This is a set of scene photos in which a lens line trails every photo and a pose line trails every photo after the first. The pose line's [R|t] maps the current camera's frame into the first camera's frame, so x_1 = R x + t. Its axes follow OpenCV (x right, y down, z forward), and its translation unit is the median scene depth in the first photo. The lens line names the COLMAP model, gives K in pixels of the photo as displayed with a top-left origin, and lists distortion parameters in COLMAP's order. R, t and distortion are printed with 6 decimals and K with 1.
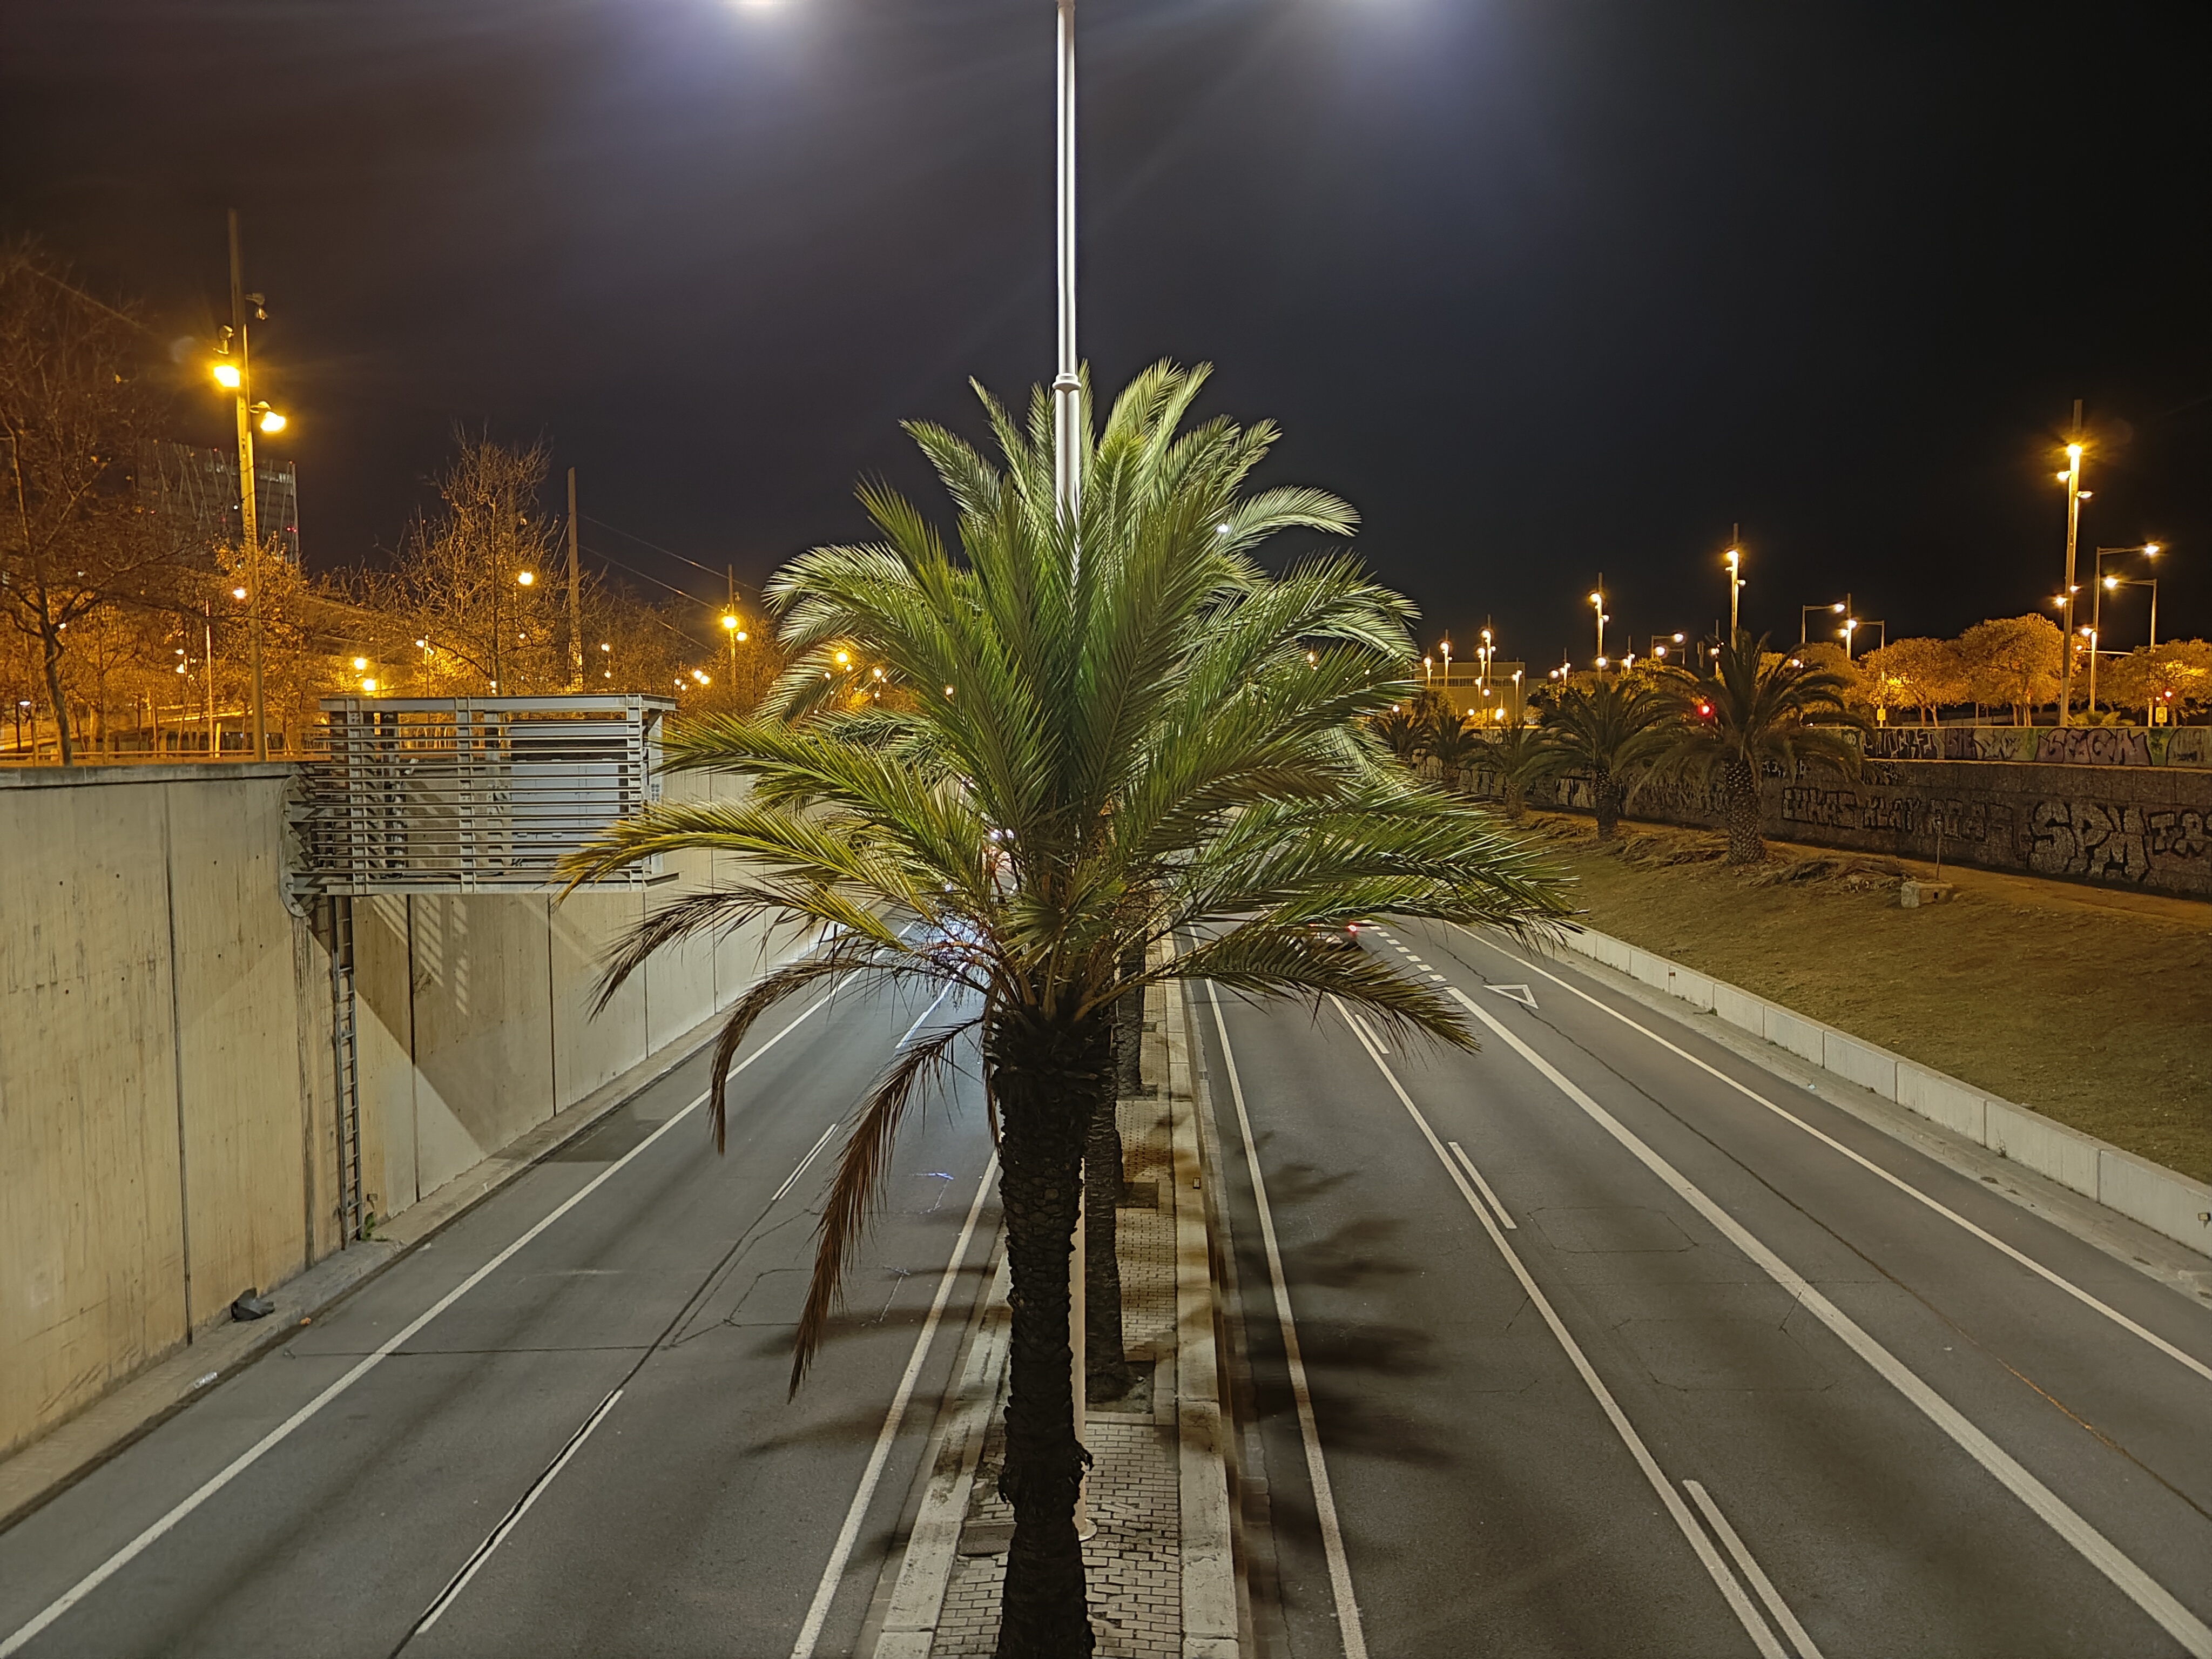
lens RADIAL K [[1534.3, 0, 1106.4], [0, 1534.3, 827.4], [0, 0, 1]] dist [0.013985, -0.000976]
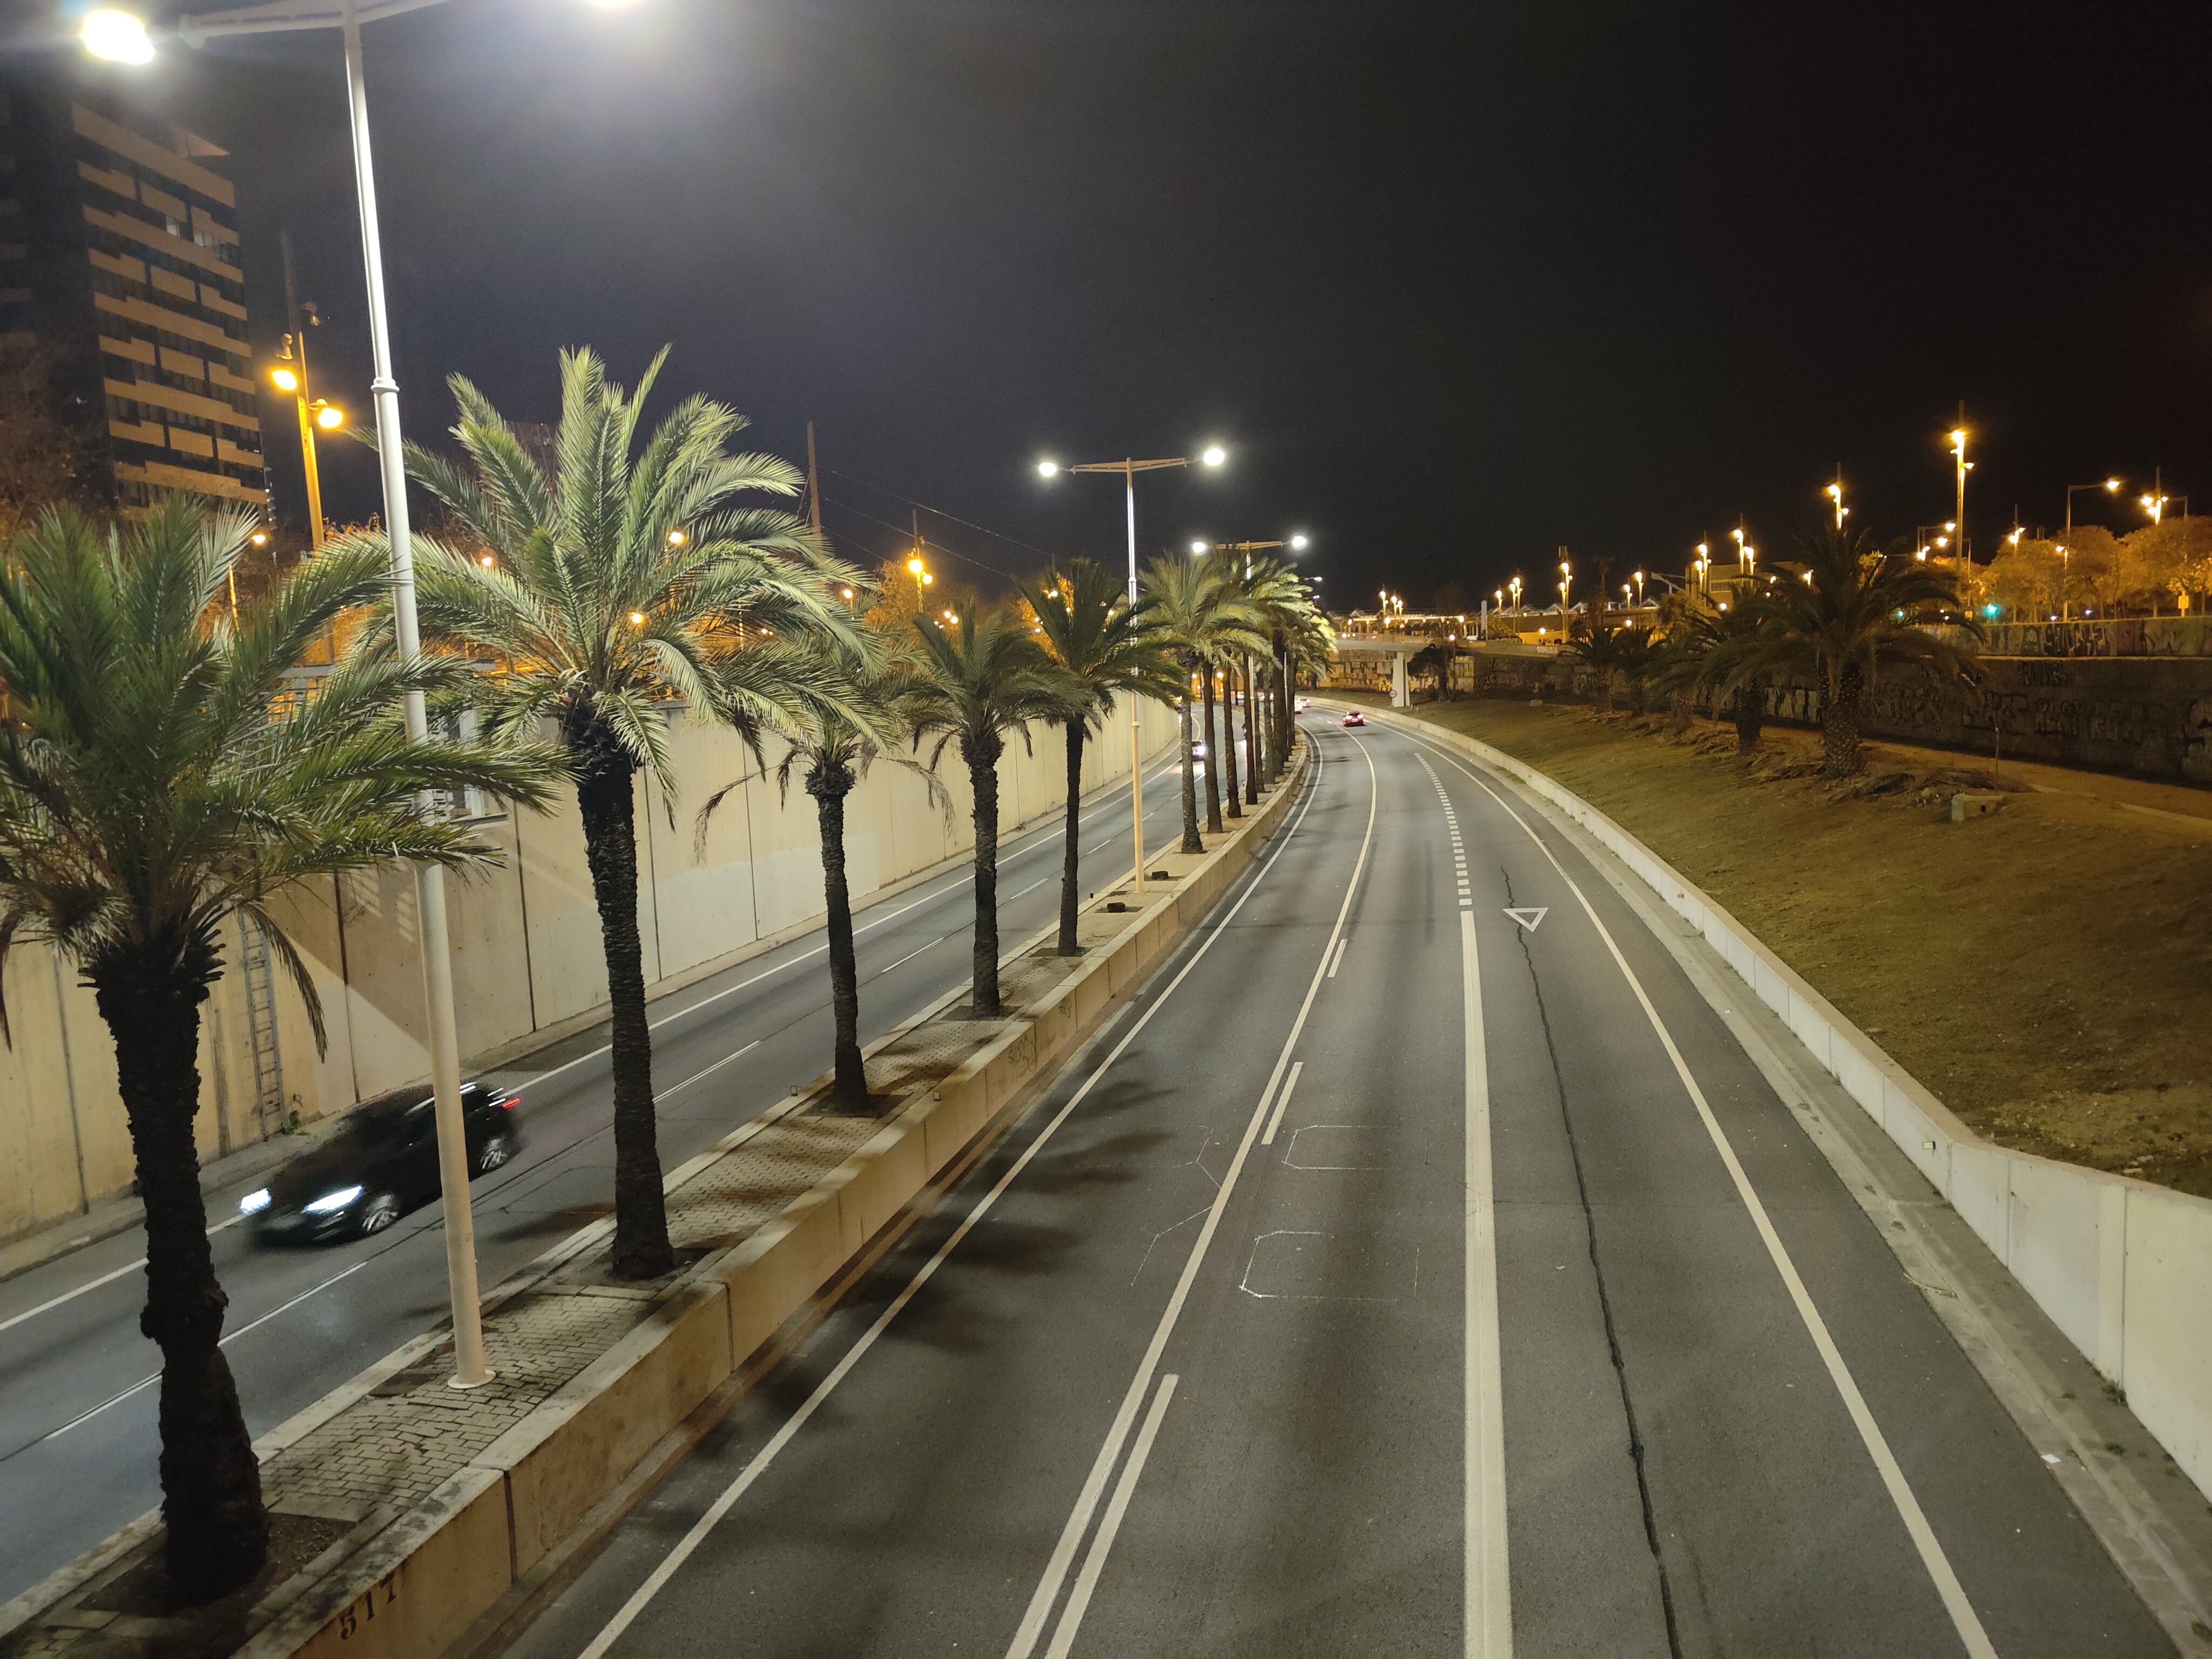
lens RADIAL K [[1534.3, 0, 1109.0], [0, 1534.3, 832.0], [0, 0, 1]] dist [0.013985, -0.000976]
pose [[0.981561, -0.016832, -0.190408, 0.318507], [0.026512, 0.998476, 0.048409, -0.000613], [0.189303, -0.052564, 0.980511, -0.014301]]
